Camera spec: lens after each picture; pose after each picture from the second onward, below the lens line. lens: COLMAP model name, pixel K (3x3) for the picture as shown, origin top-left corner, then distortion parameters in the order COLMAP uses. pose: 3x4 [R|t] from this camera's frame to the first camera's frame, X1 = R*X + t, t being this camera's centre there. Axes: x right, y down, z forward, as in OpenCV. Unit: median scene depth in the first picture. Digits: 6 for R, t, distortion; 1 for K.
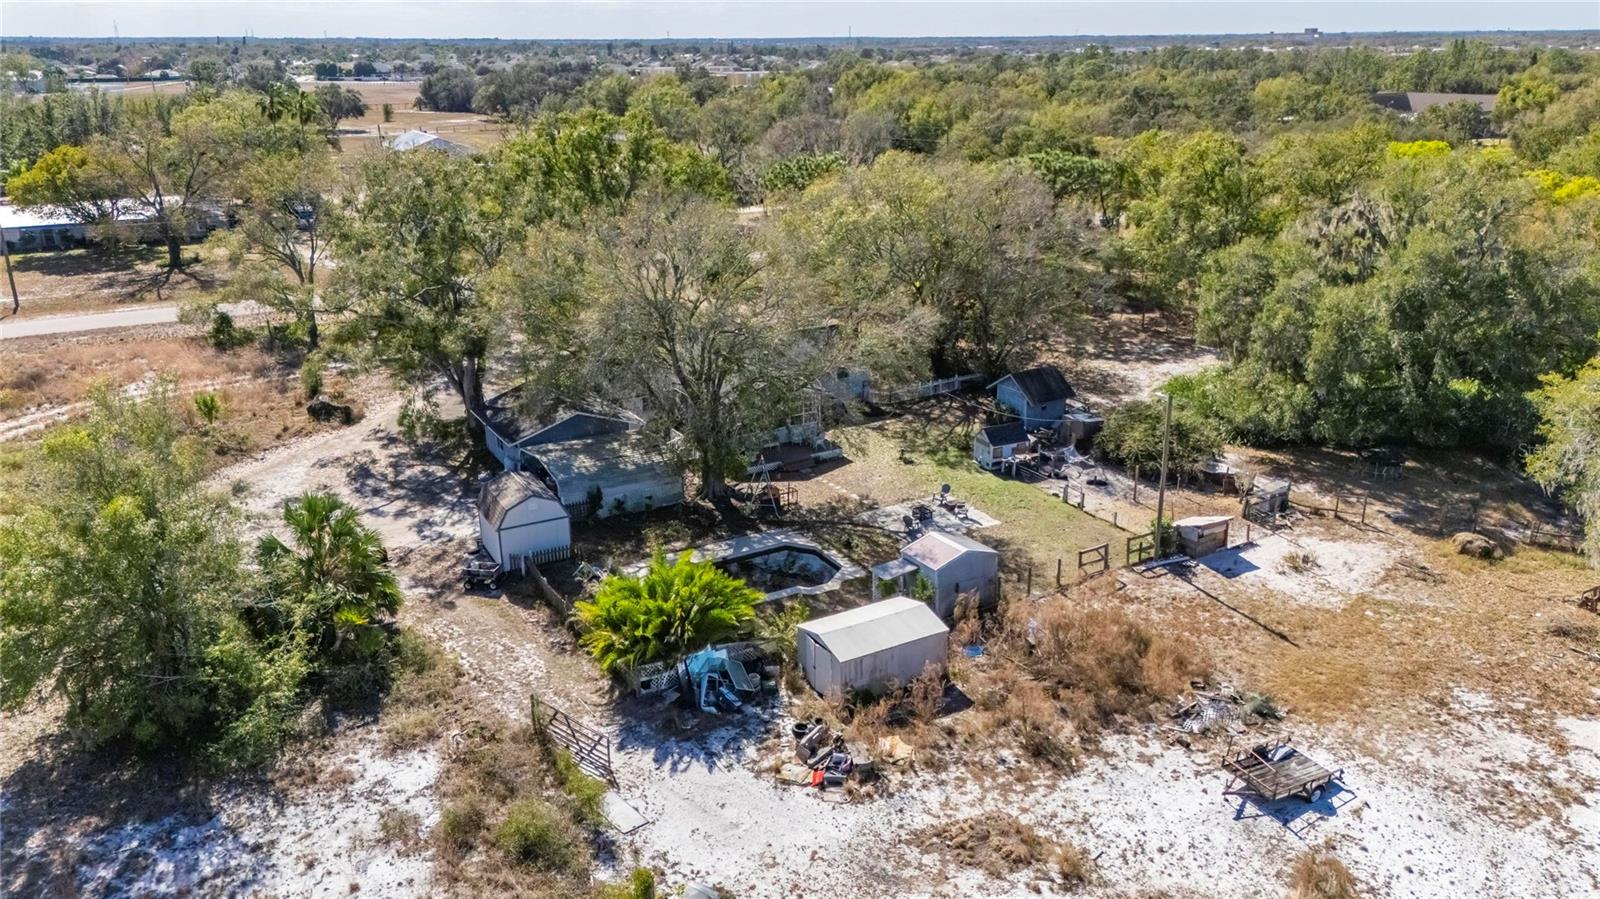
lens RADIAL K [[1167.1, 0, 809.4], [0, 1167.1, 444.9], [0, 0, 1]] dist [0.063209, -0.054327]
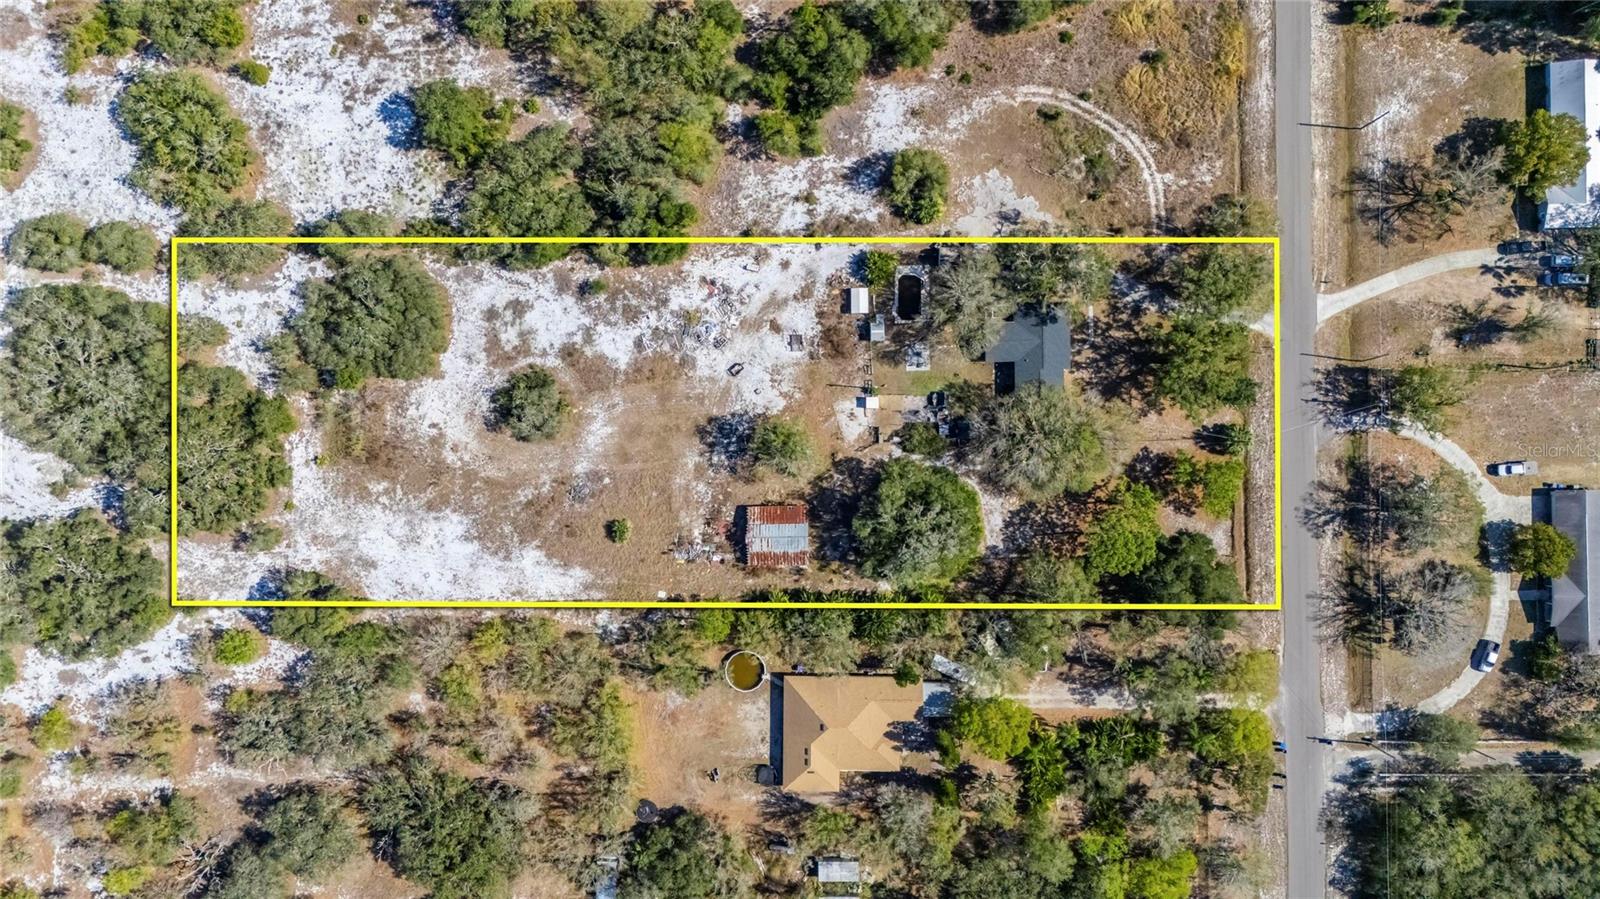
lens RADIAL K [[1162.8, 0, 809.2], [0, 1162.8, 449.6], [0, 0, 1]] dist [0.071261, -0.061989]
pose [[-0.491373, 0.870804, 0.015927, 0.680534], [-0.243347, -0.154827, 0.957502, -4.993826], [0.836262, 0.466615, 0.287985, -0.363808]]
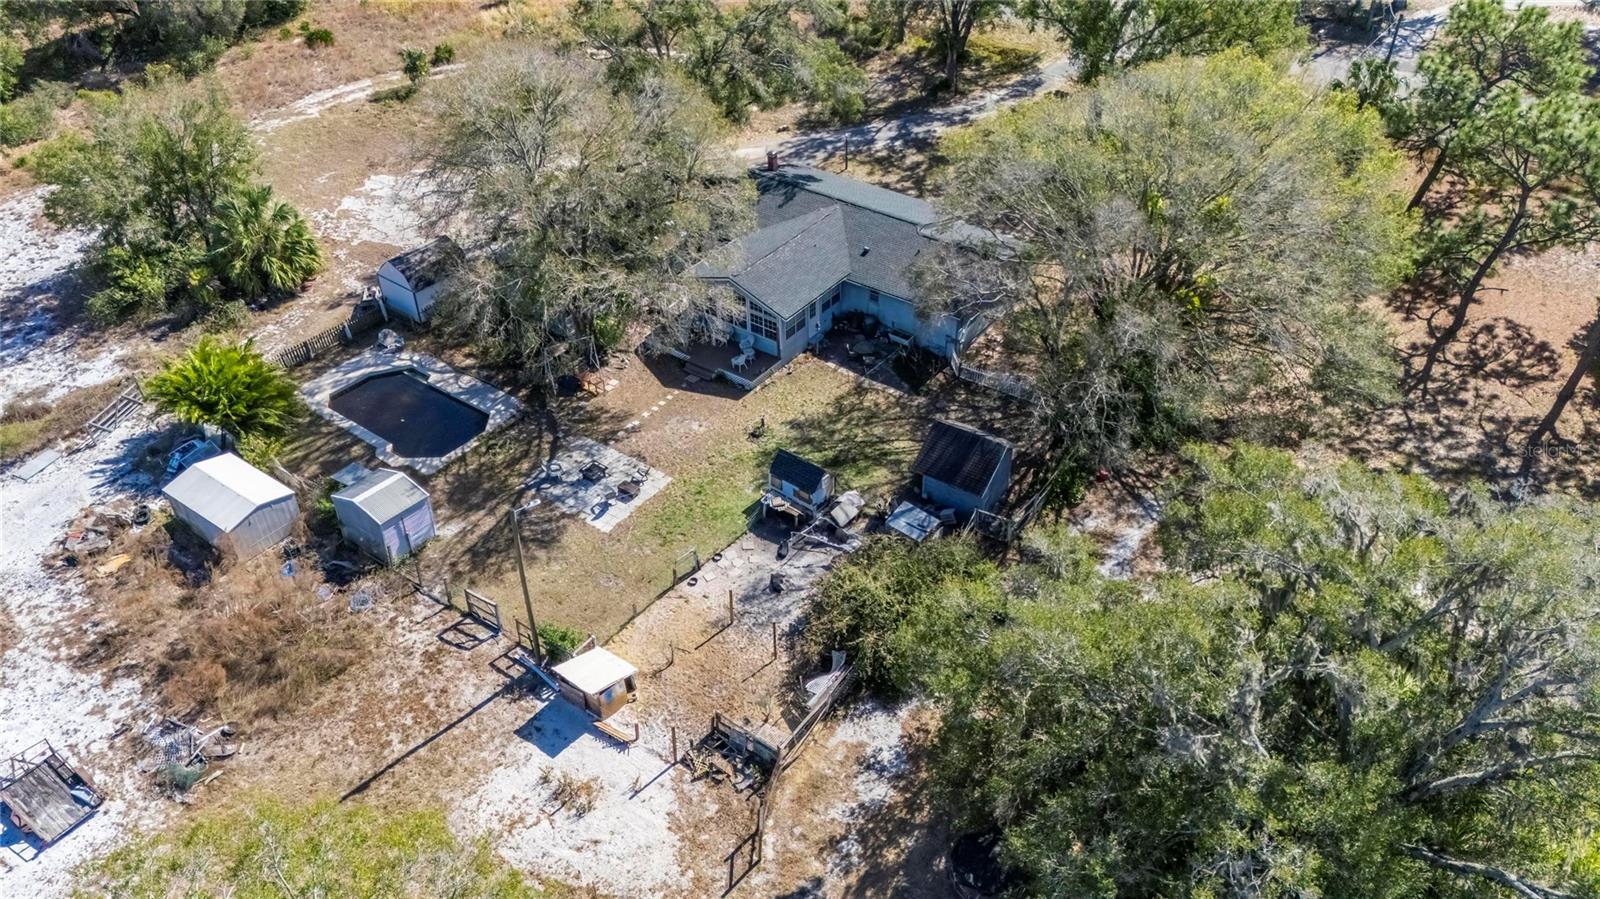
lens RADIAL K [[1167.1, 0, 809.4], [0, 1167.1, 444.9], [0, 0, 1]] dist [0.063209, -0.054327]
pose [[0.407182, 0.564475, -0.718033, 1.153867], [-0.298601, 0.825227, 0.479414, -0.642917], [0.863157, 0.019197, 0.504570, 0.945629]]
